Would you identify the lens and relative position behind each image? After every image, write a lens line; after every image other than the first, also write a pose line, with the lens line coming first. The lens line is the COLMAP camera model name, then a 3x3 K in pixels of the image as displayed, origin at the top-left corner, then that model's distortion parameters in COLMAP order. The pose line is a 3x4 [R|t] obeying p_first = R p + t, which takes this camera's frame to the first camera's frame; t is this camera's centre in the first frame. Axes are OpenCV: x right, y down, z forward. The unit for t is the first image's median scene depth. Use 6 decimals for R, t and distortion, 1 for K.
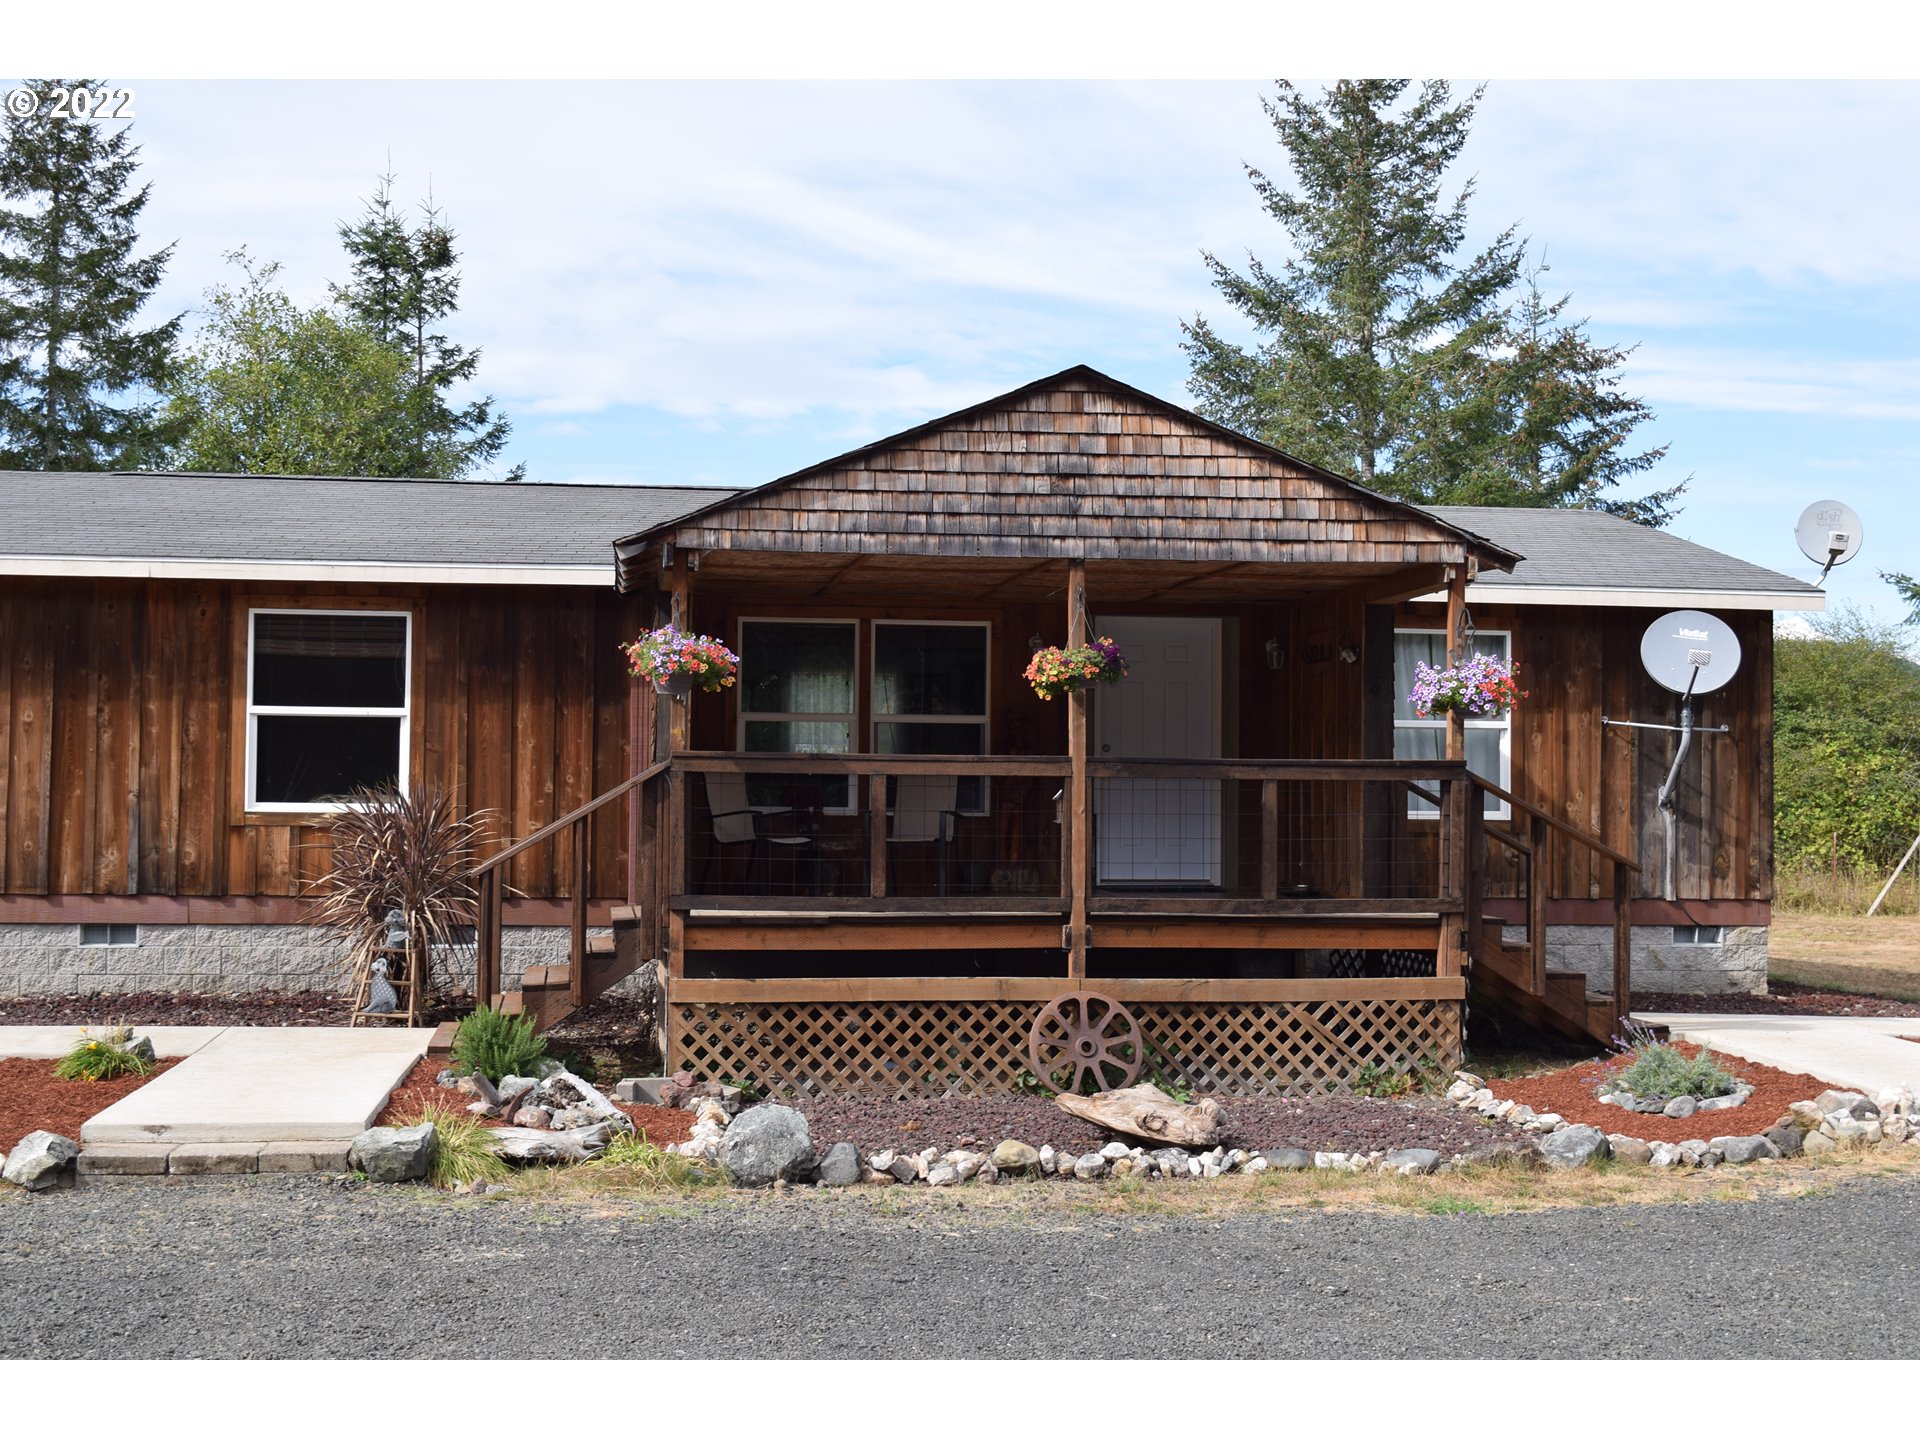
lens RADIAL K [[2359.1, 0, 960.0], [0, 2359.1, 720.0], [0, 0, 1]] dist [-0.021014, -0.011308]
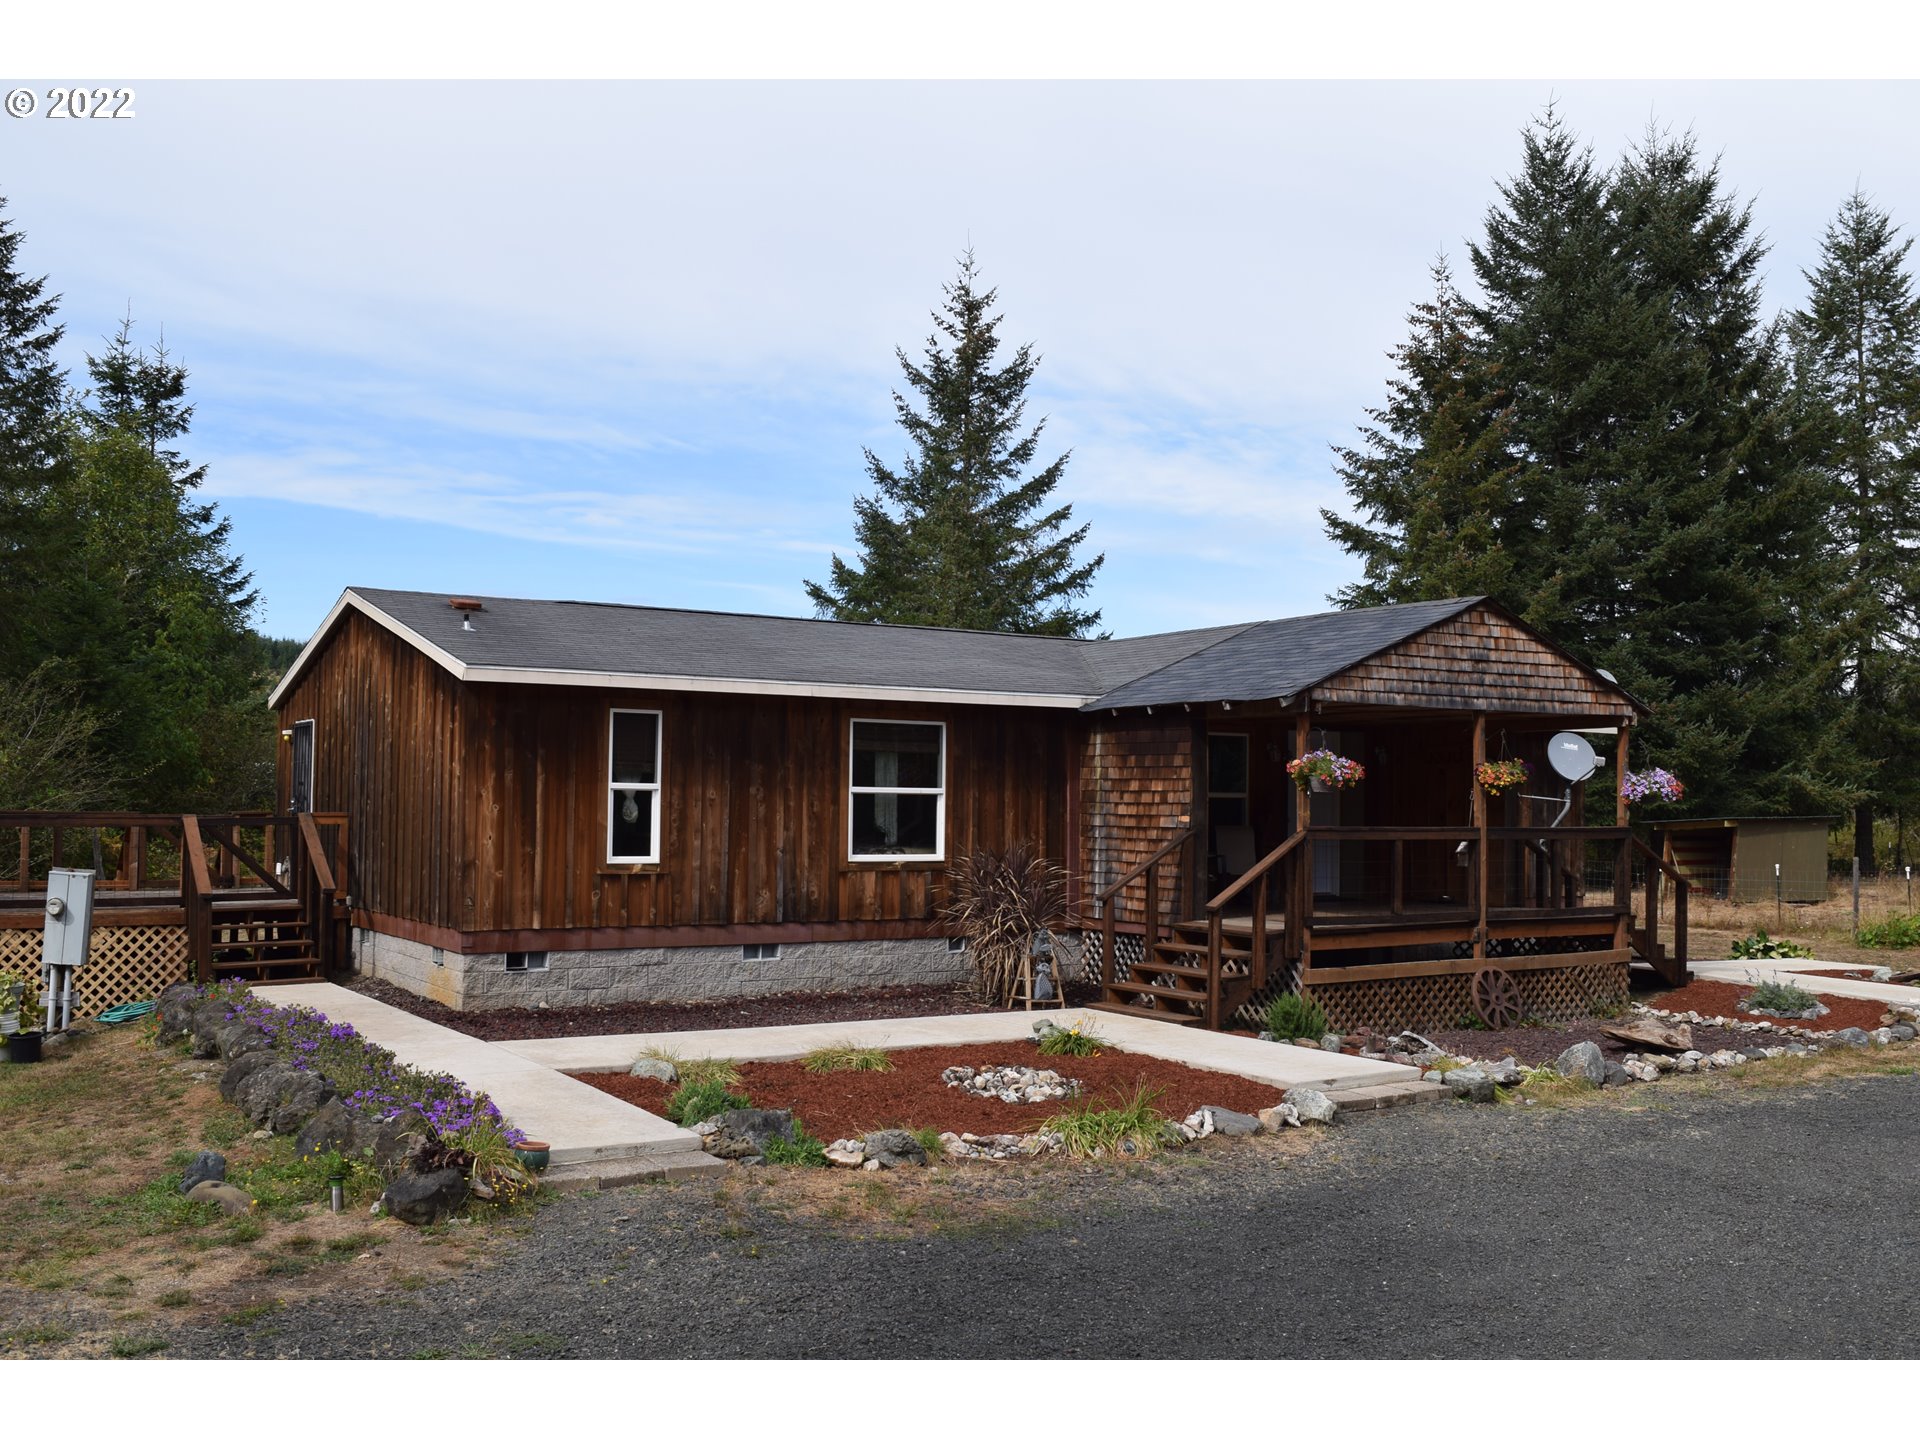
lens RADIAL K [[1672.6, 0, 960.0], [0, 1672.6, 720.0], [0, 0, 1]] dist [-0.053697, 0.004243]
pose [[0.911963, 0.019953, 0.409788, -0.660526], [-0.013962, 0.999747, -0.017607, -0.029596], [-0.410036, 0.010336, 0.912011, 0.053757]]
